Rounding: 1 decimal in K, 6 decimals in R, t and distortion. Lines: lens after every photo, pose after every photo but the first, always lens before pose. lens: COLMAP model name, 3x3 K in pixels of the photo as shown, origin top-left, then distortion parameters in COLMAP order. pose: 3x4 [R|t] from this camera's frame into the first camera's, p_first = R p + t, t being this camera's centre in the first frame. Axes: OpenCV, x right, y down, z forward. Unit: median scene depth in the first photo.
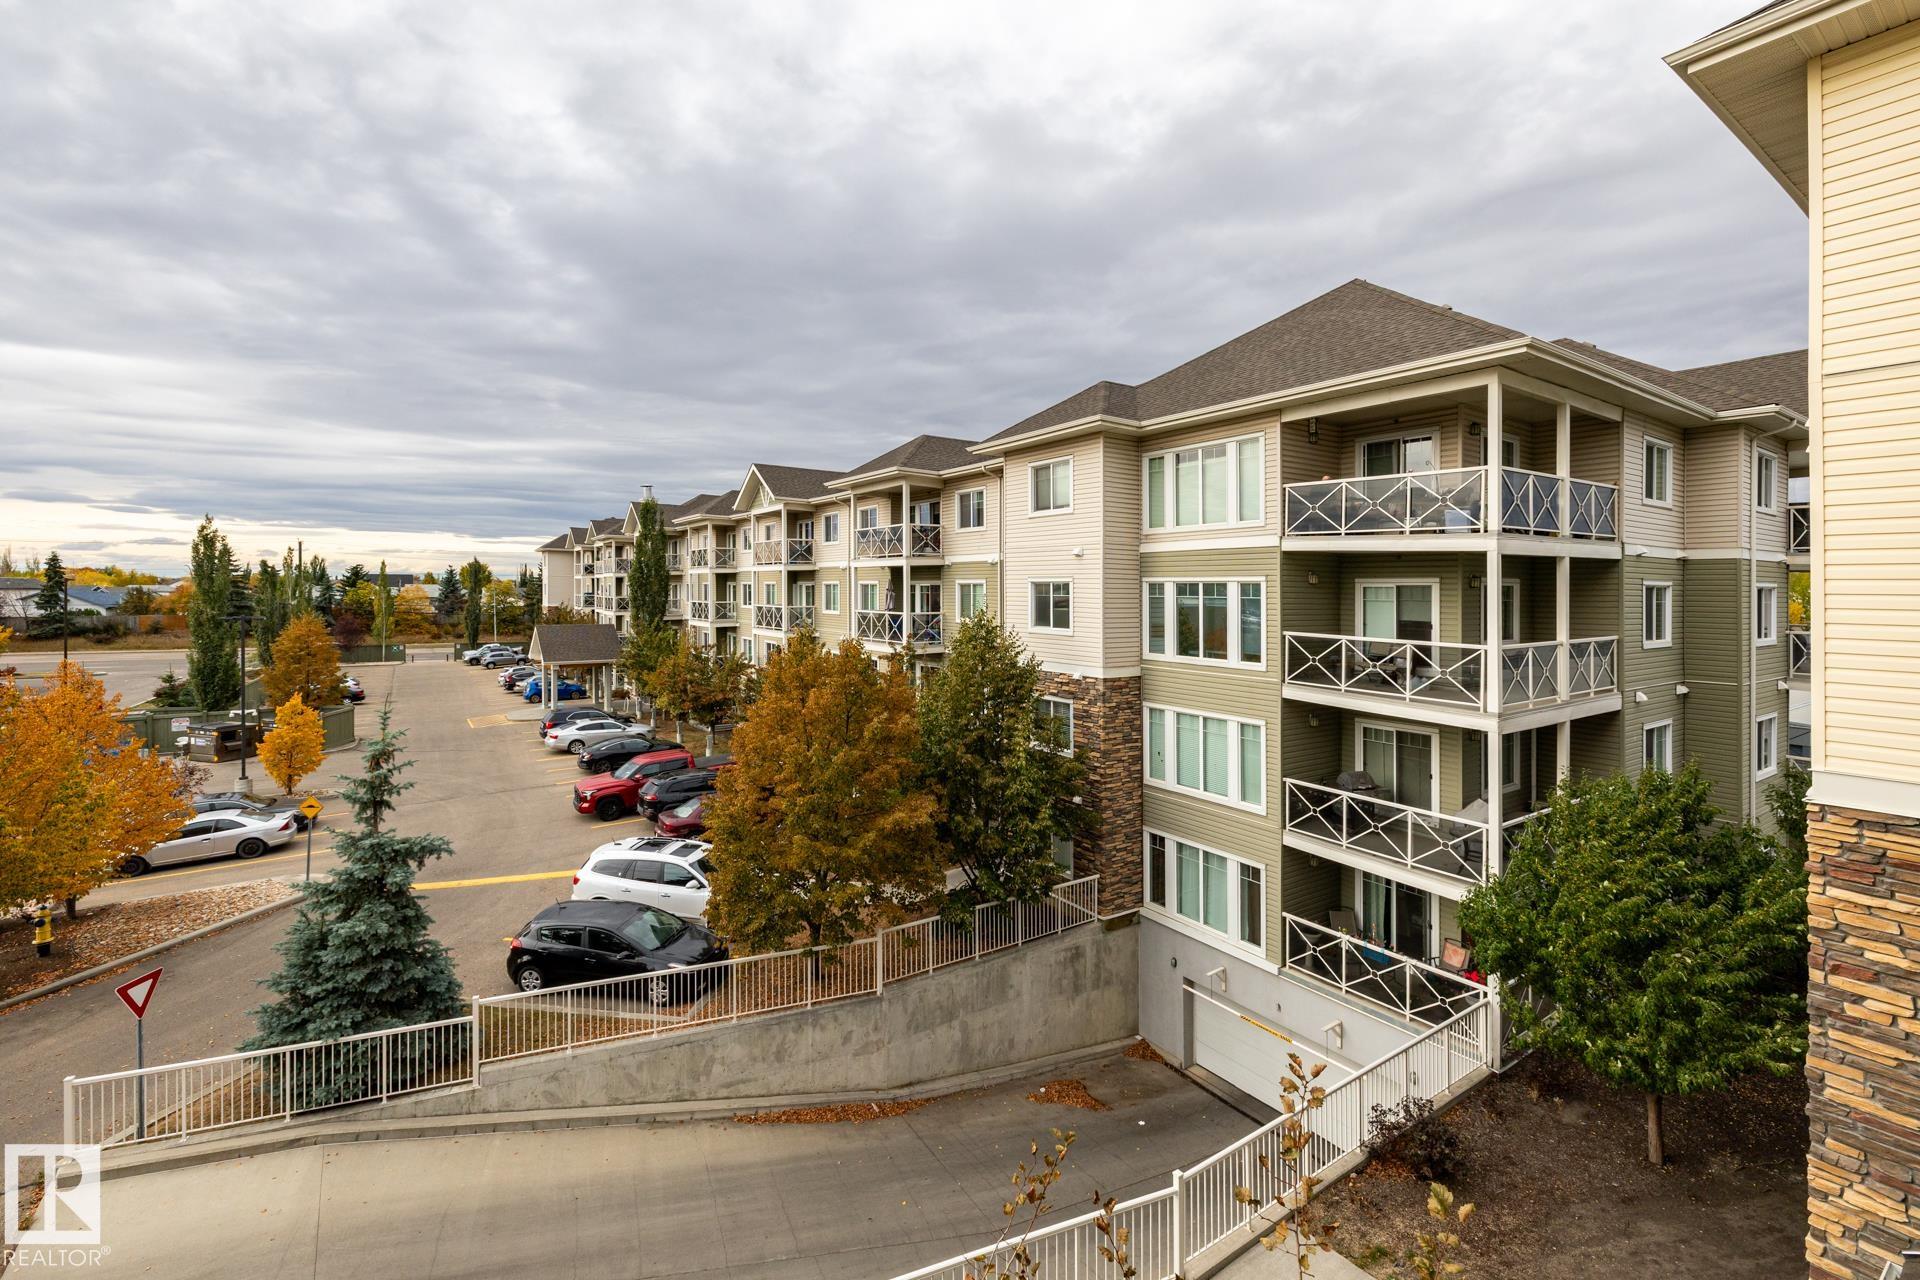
lens RADIAL K [[816.7, 0, 912.8], [0, 816.7, 592.2], [0, 0, 1]] dist [-0.006525, -0.000122]
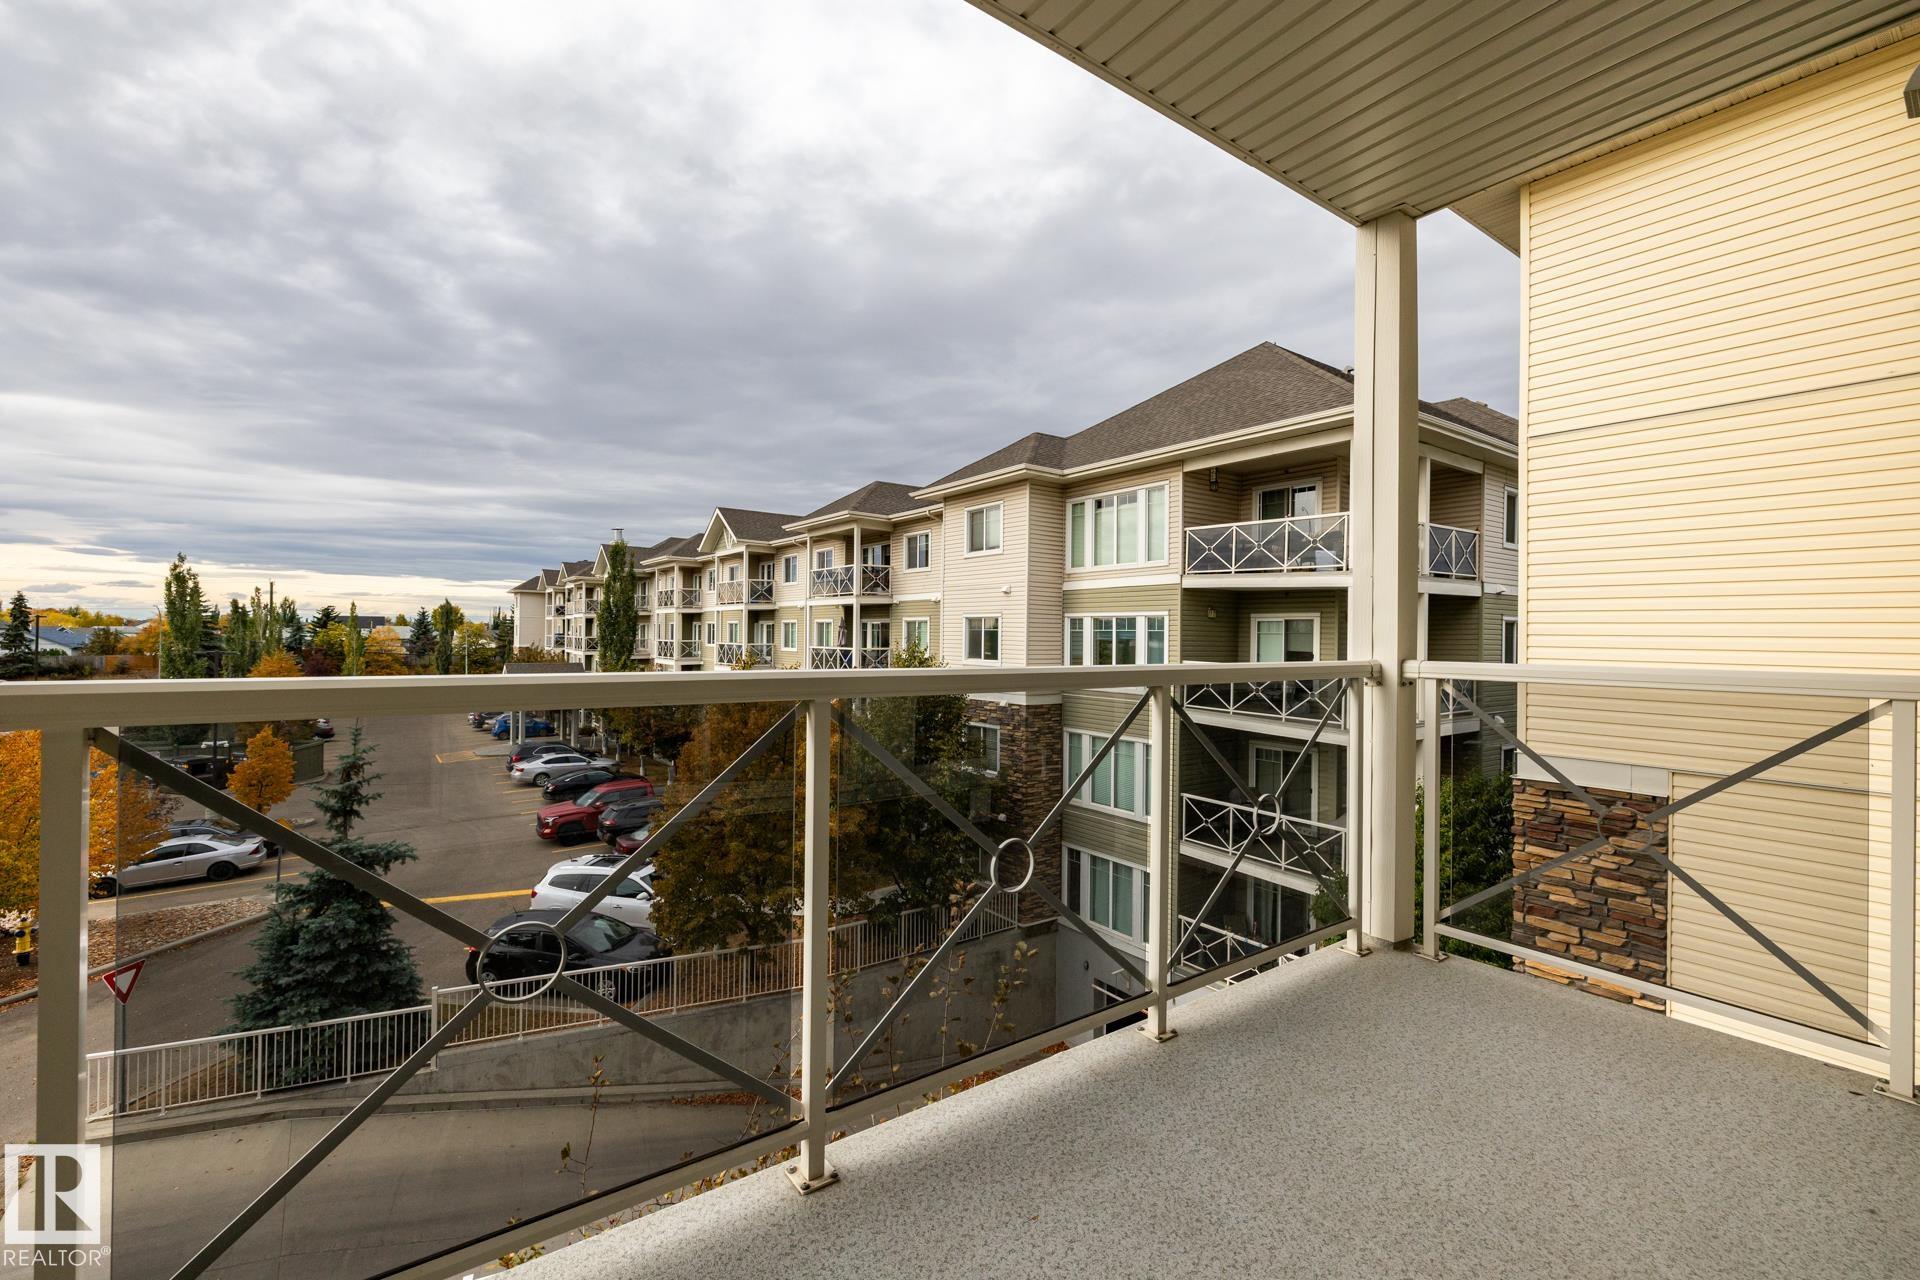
lens RADIAL K [[818.0, 0, 913.8], [0, 818.0, 615.6], [0, 0, 1]] dist [-0.003701, -0.000049]
pose [[0.999694, 0.001326, 0.024710, 0.061243], [-0.000641, 0.999616, -0.027702, 0.018226], [-0.024738, 0.027677, 0.999311, -0.098626]]
